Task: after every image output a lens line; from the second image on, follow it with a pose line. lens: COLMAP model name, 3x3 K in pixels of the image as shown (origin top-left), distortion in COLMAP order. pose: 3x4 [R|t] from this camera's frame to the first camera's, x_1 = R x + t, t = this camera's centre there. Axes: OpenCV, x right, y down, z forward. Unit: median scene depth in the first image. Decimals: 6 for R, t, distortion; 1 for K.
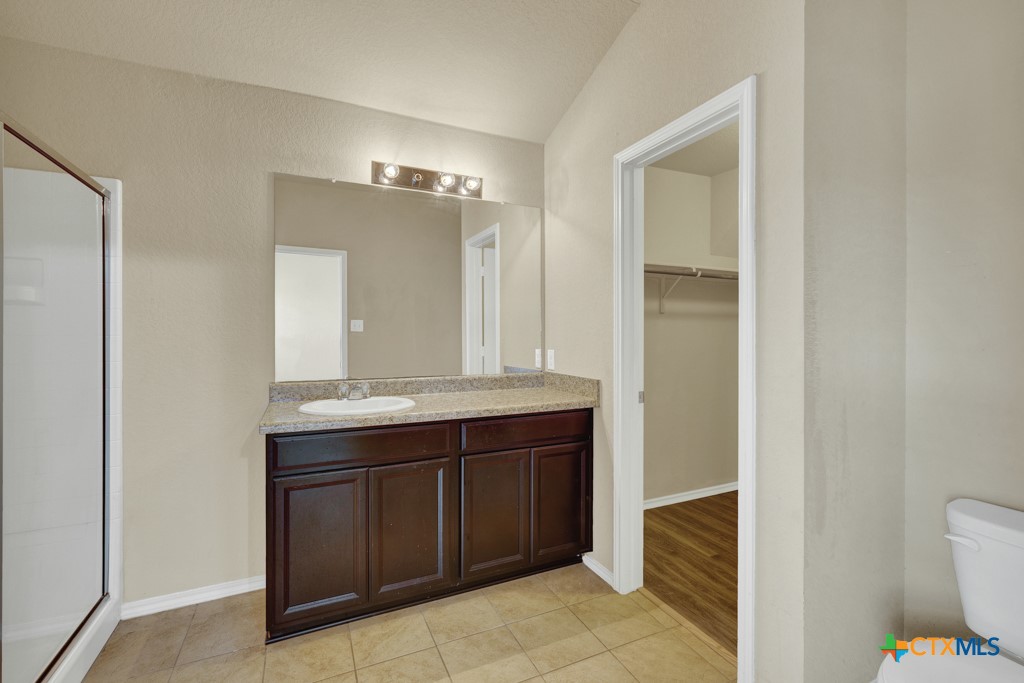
lens RADIAL K [[448.6, 0, 507.0], [0, 448.6, 334.5], [0, 0, 1]] dist [0.000859, 0.000339]
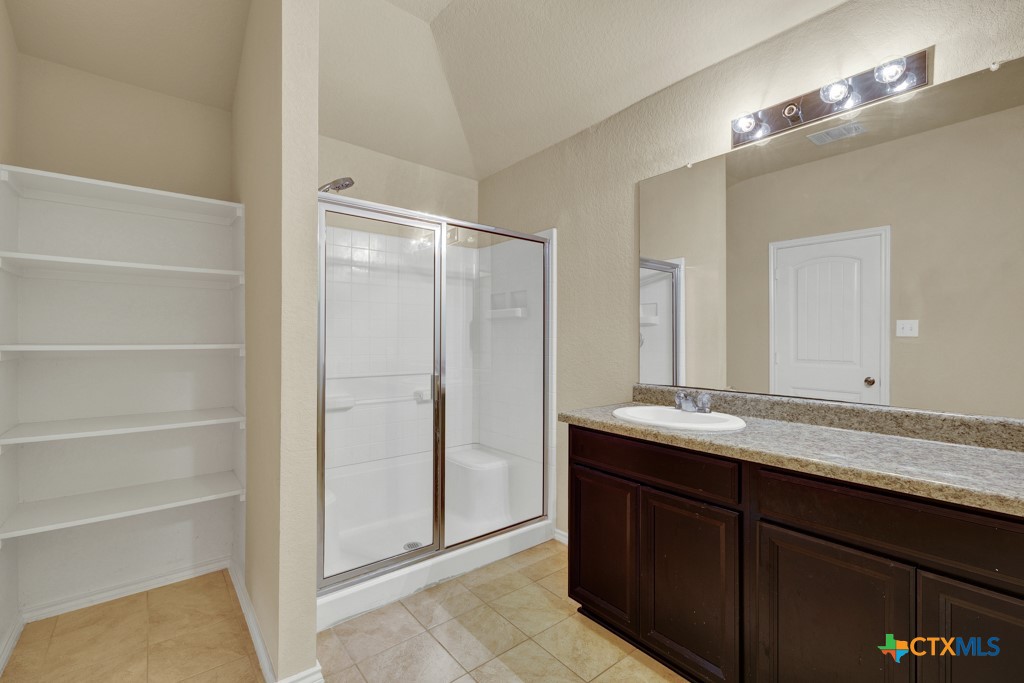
lens RADIAL K [[451.7, 0, 512.0], [0, 451.7, 341.5], [0, 0, 1]] dist [0.000882, 0.000247]
pose [[0.232534, 0.001447, -0.972587, 0.435834], [-0.007316, 0.999973, -0.000261, 0.013404], [0.972561, 0.007176, 0.232539, 0.472314]]
